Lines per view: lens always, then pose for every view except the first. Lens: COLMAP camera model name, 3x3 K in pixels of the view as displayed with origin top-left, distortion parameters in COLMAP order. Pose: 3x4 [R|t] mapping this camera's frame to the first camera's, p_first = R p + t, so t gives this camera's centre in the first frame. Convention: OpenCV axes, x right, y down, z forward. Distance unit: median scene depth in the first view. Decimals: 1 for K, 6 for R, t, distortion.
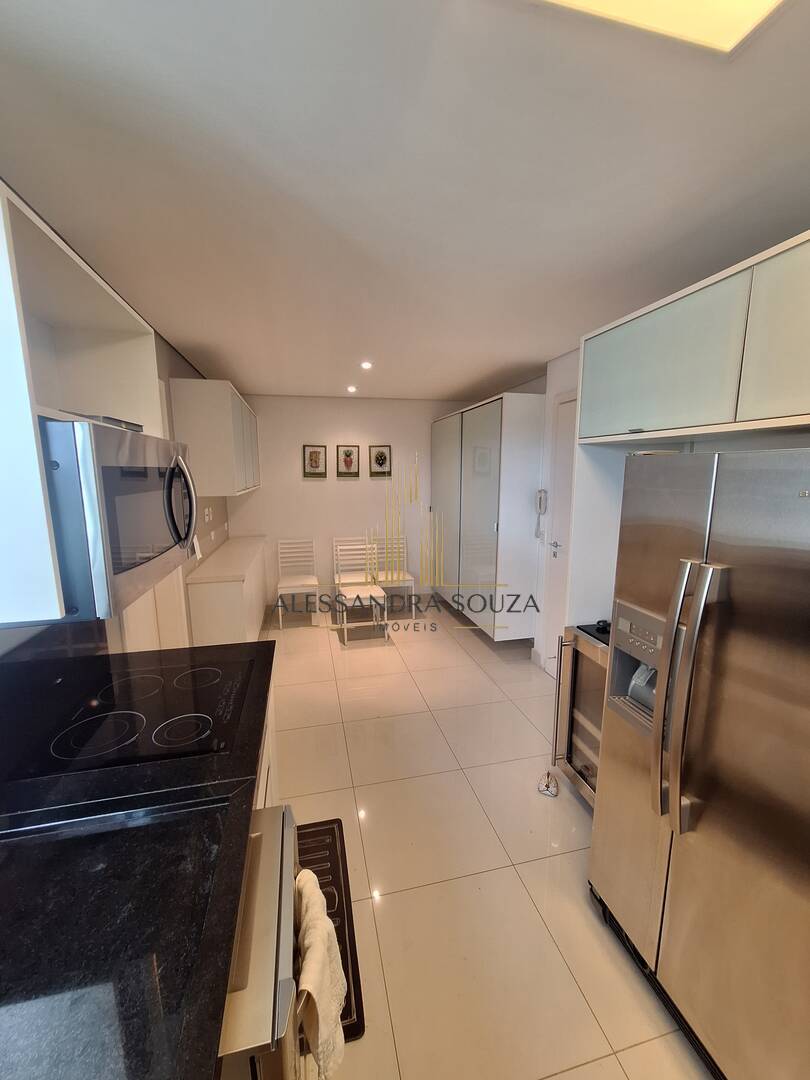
lens RADIAL K [[427.4, 0, 403.3], [0, 427.4, 541.6], [0, 0, 1]] dist [-0.003756, 0.001424]
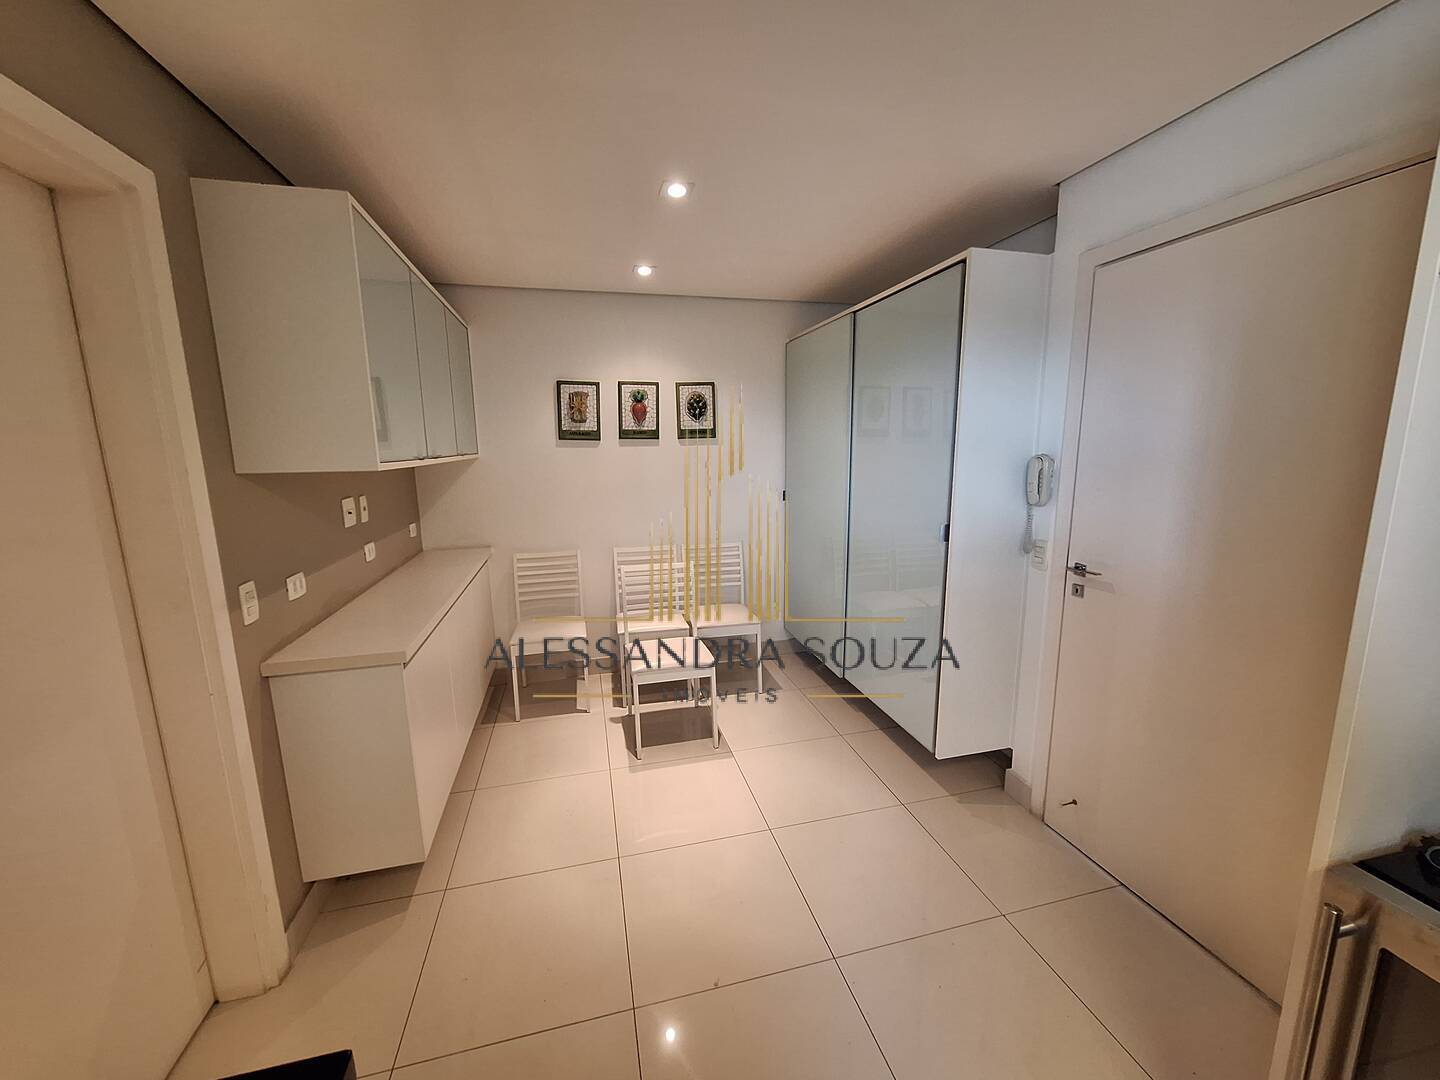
lens RADIAL K [[569.9, 0, 724.8], [0, 569.9, 543.2], [0, 0, 1]] dist [-0.003756, 0.001424]
pose [[0.999713, -0.010020, 0.021747, -0.035840], [0.009784, 0.999892, 0.010953, -0.022843], [-0.021855, -0.010738, 0.999703, 0.259199]]
